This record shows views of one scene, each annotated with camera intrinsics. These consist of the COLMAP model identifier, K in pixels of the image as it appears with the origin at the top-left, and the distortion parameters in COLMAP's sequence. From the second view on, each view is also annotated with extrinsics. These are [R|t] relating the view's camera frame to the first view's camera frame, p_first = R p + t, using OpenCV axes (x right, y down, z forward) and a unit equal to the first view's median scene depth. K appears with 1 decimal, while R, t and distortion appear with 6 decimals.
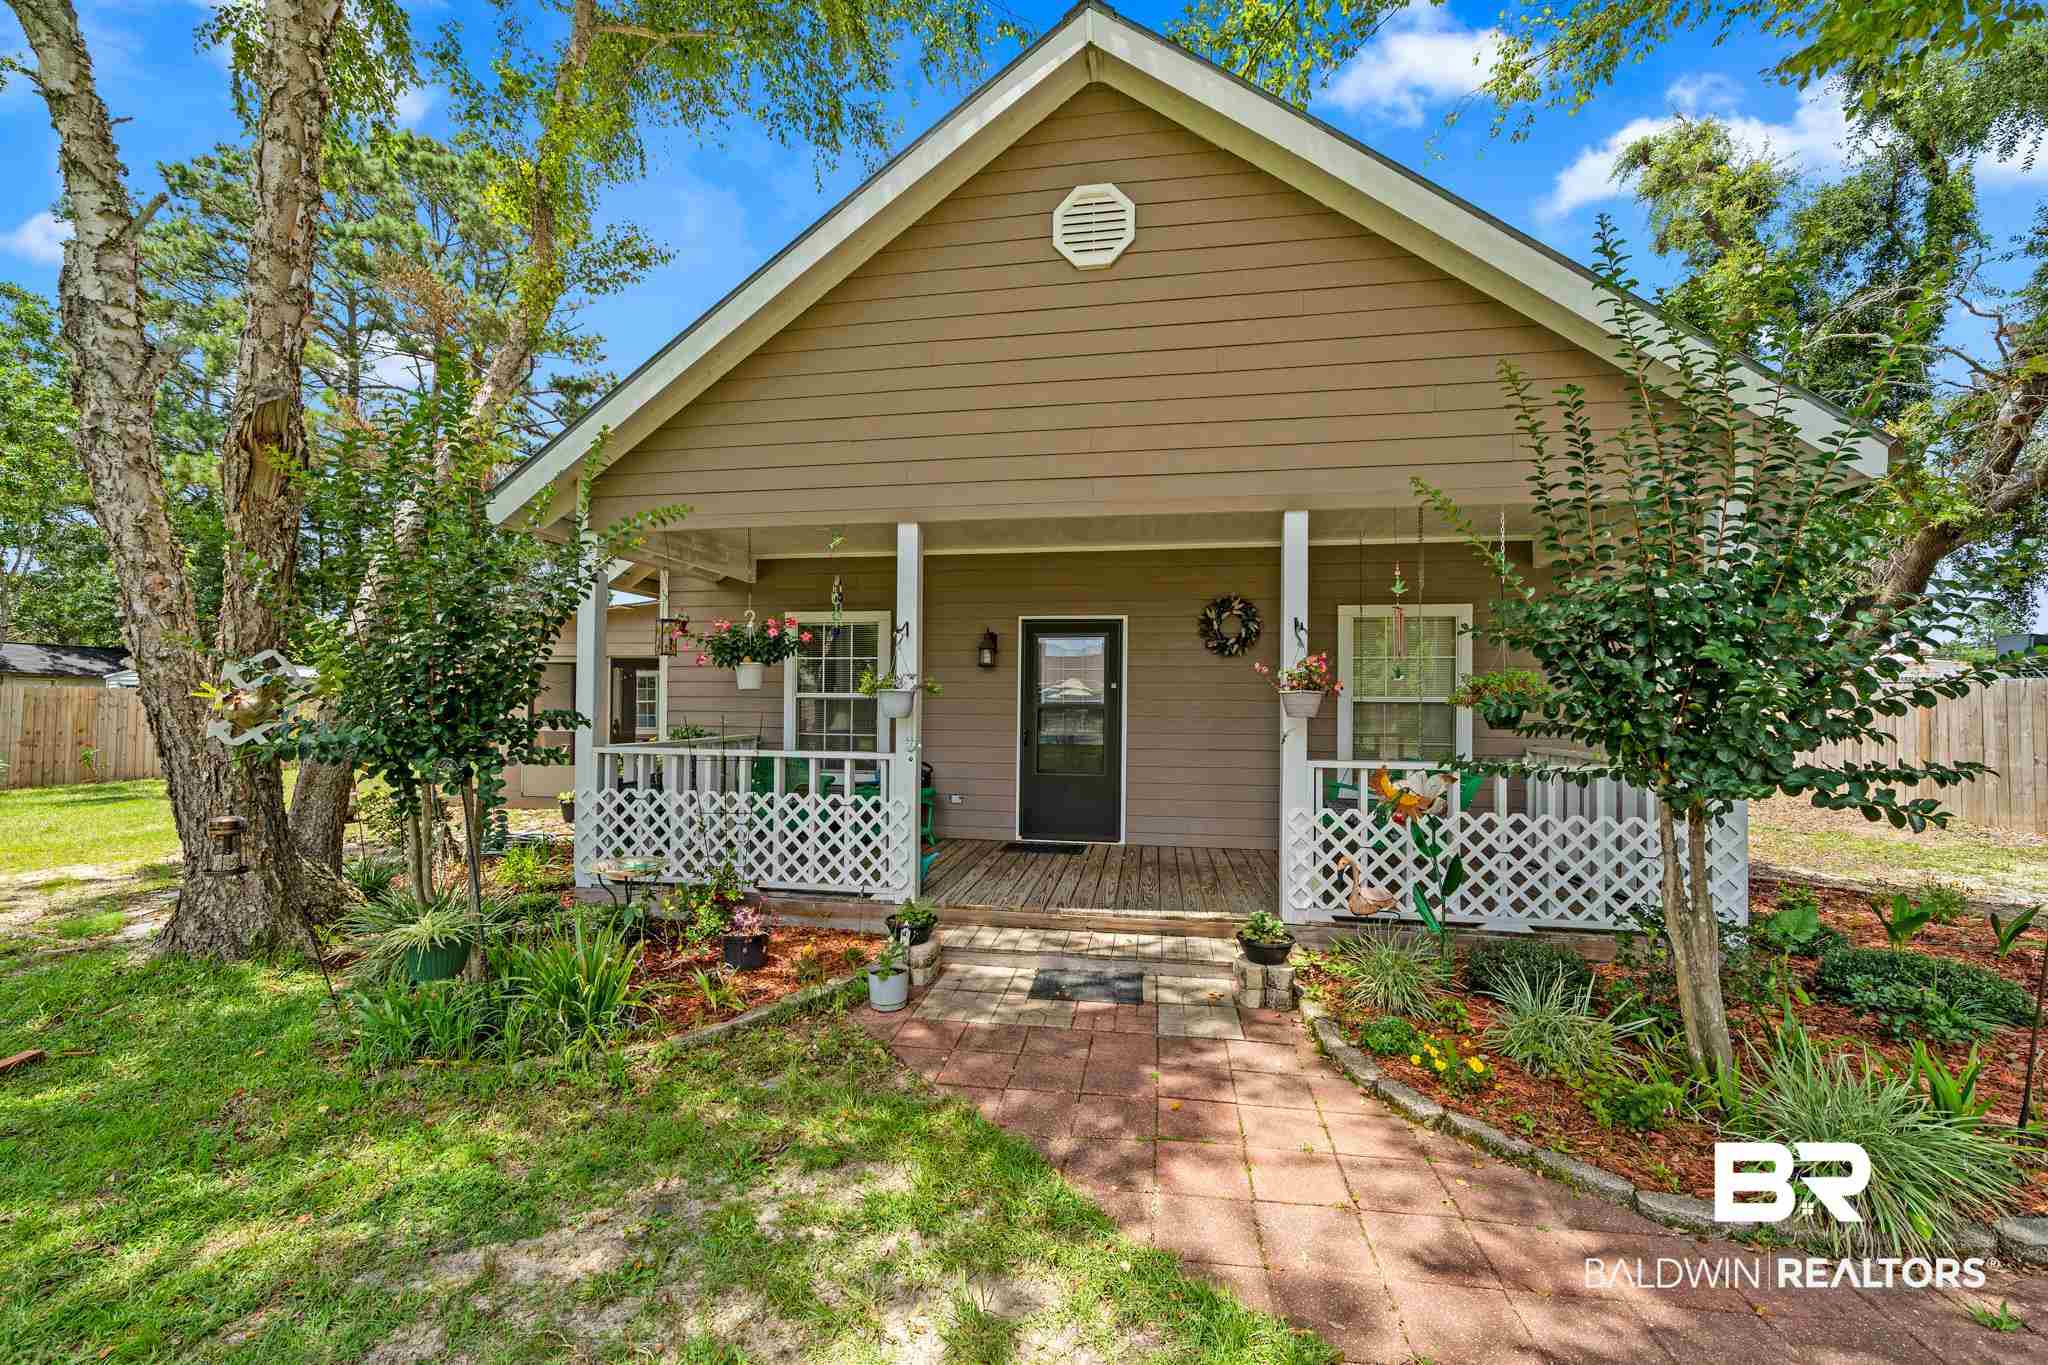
lens RADIAL K [[903.2, 0, 959.2], [0, 903.2, 690.4], [0, 0, 1]] dist [0.002642, 0.000242]
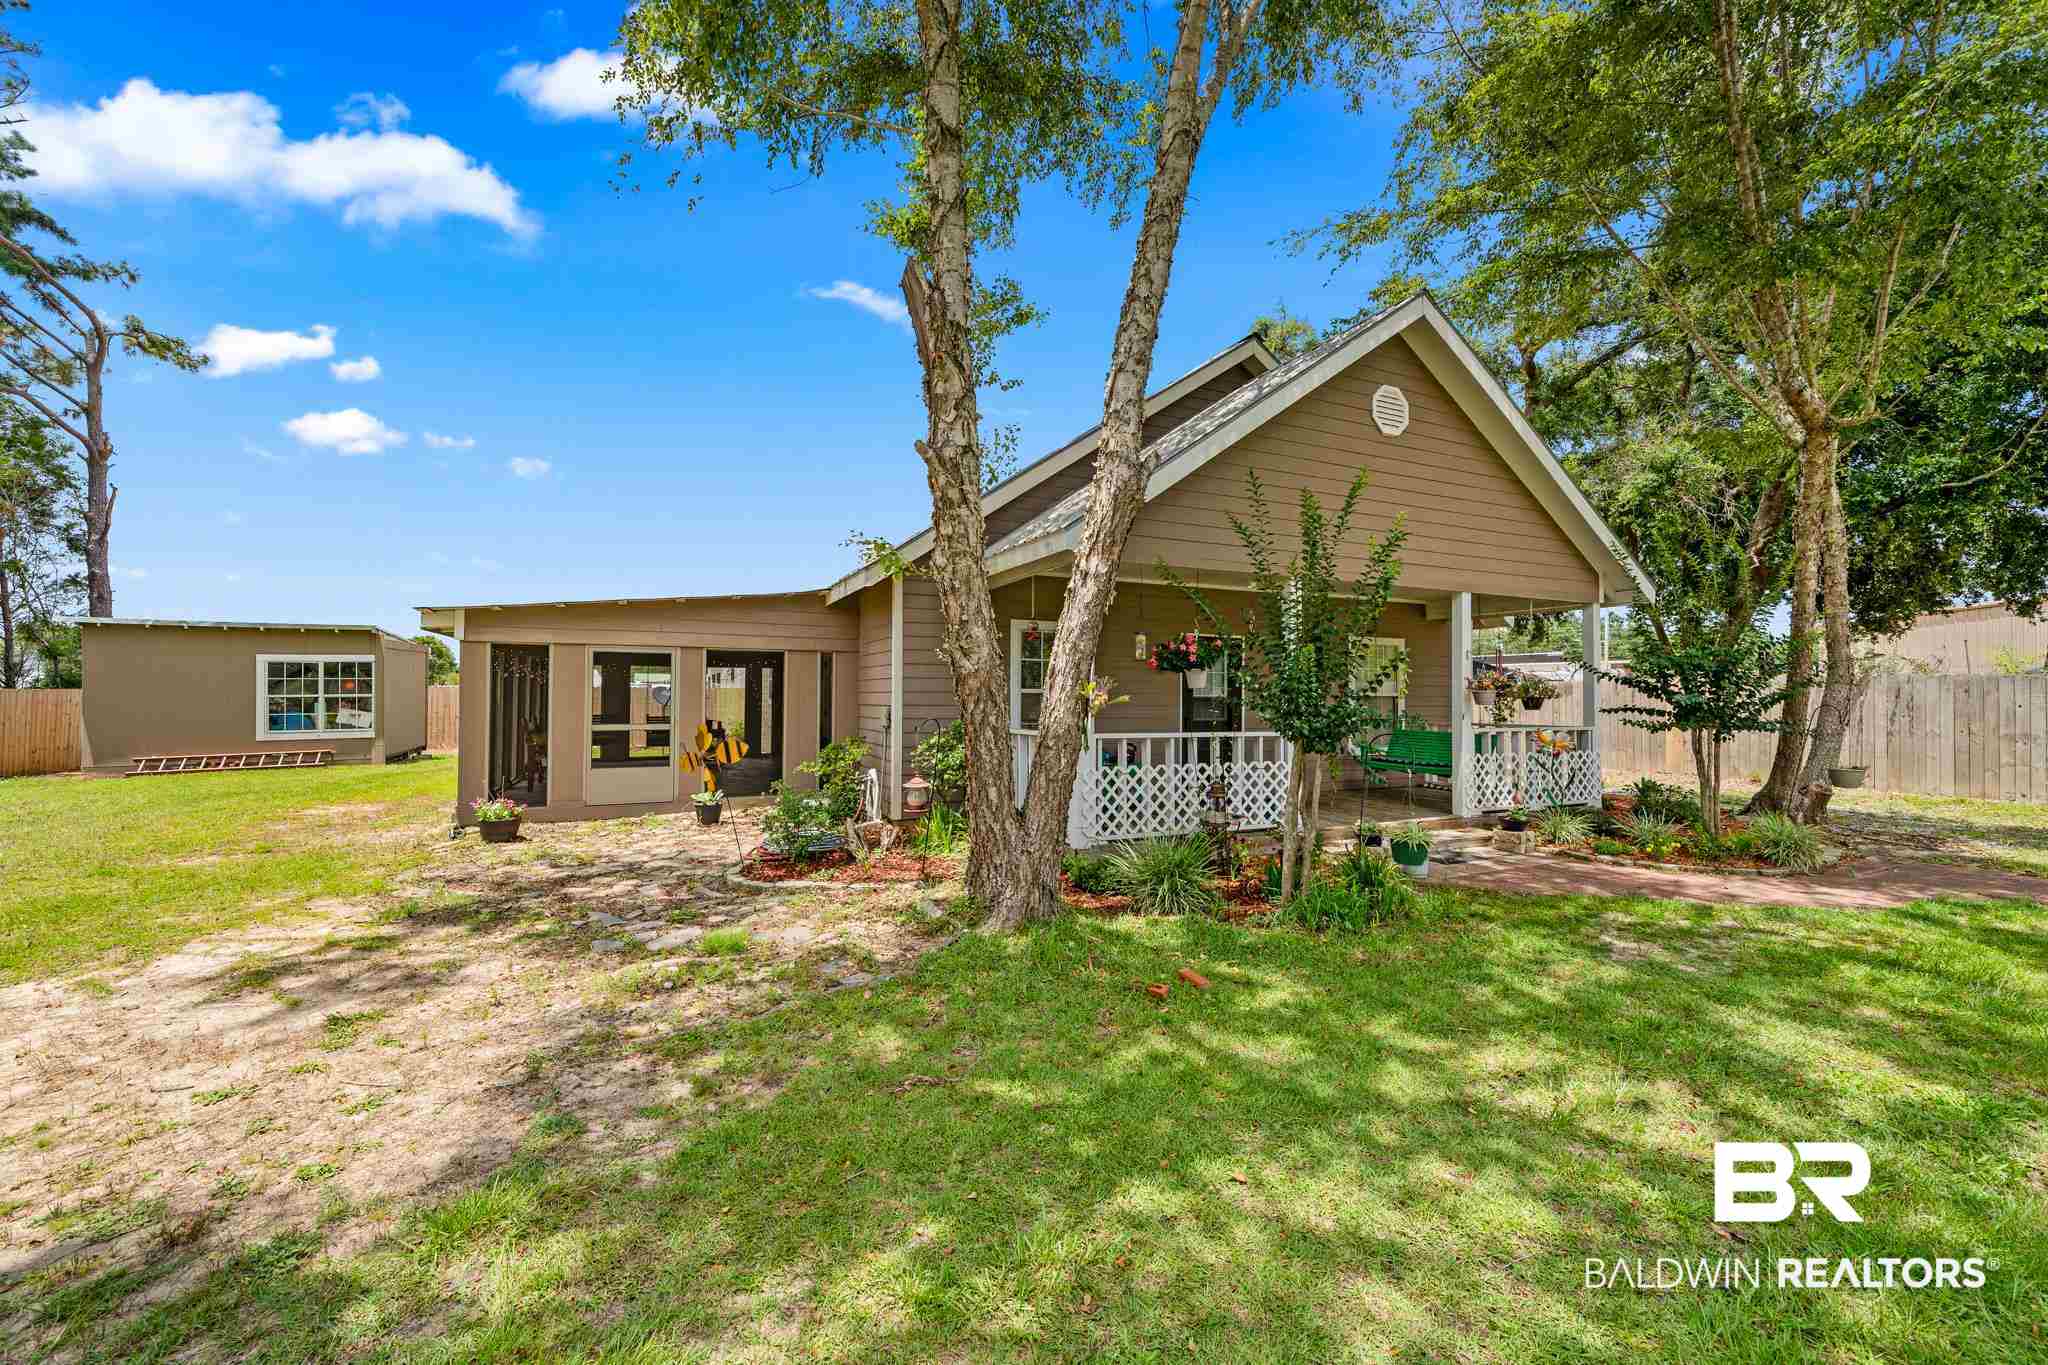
lens RADIAL K [[769.5, 0, 991.0], [0, 769.5, 676.9], [0, 0, 1]] dist [-0.000919, -0.000404]
pose [[0.827394, 0.010891, 0.561516, -1.133832], [-0.009202, 0.999941, -0.005836, -0.008033], [-0.561546, -0.000339, 0.827445, 0.217704]]
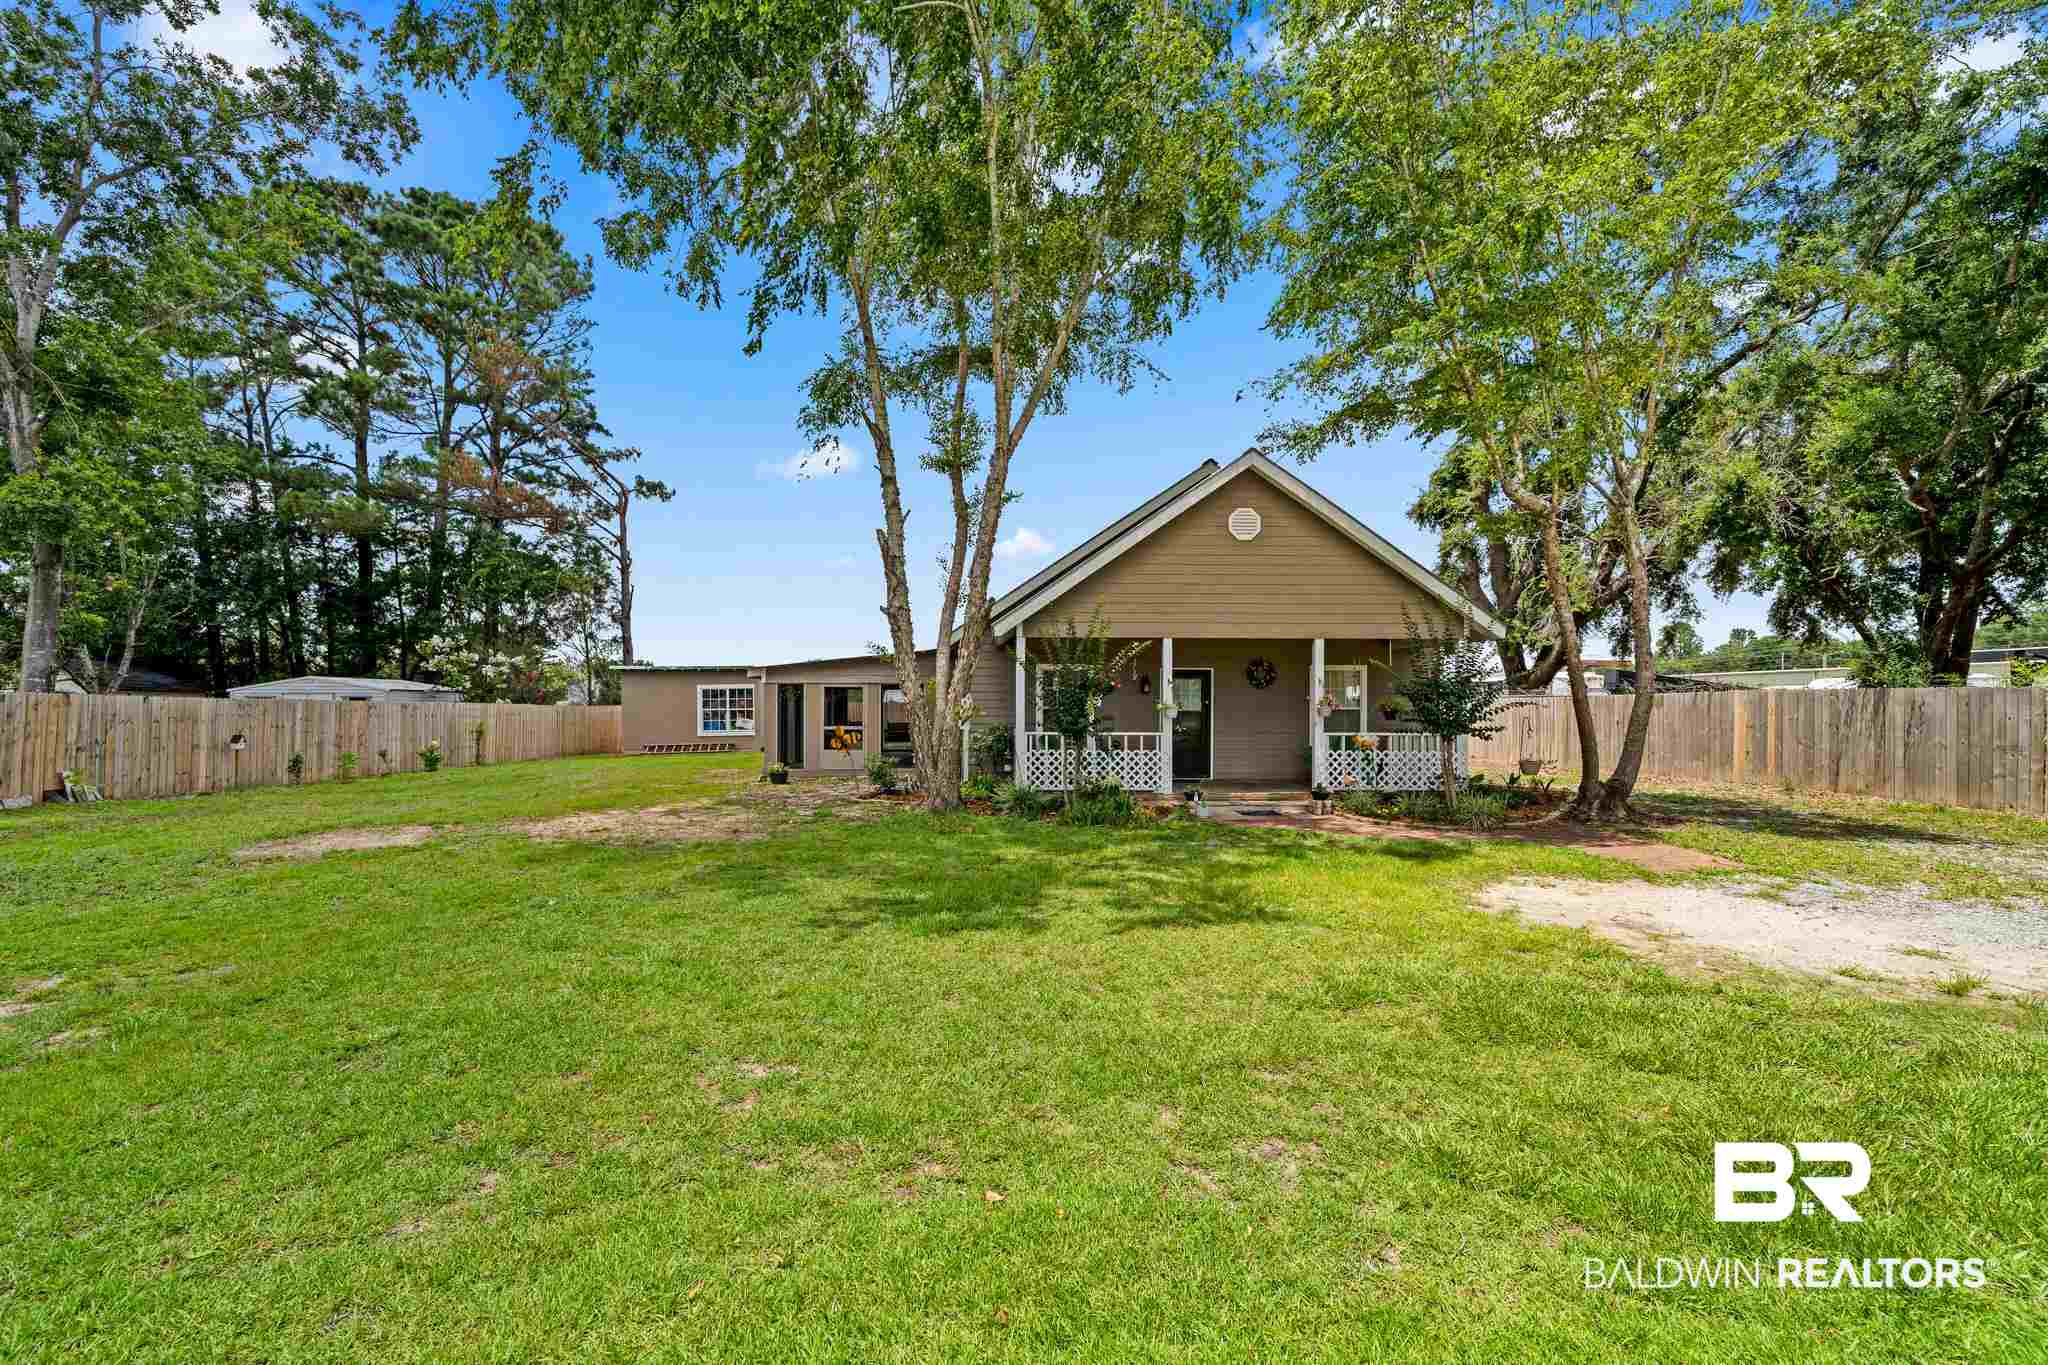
lens RADIAL K [[800.0, 0, 1031.0], [0, 800.0, 692.0], [0, 0, 1]] dist [-0.000552, 0.000210]
pose [[0.978754, -0.002607, 0.205020, -0.824322], [0.001821, 0.999990, 0.004023, -0.047351], [-0.205028, -0.003564, 0.978750, -0.998901]]
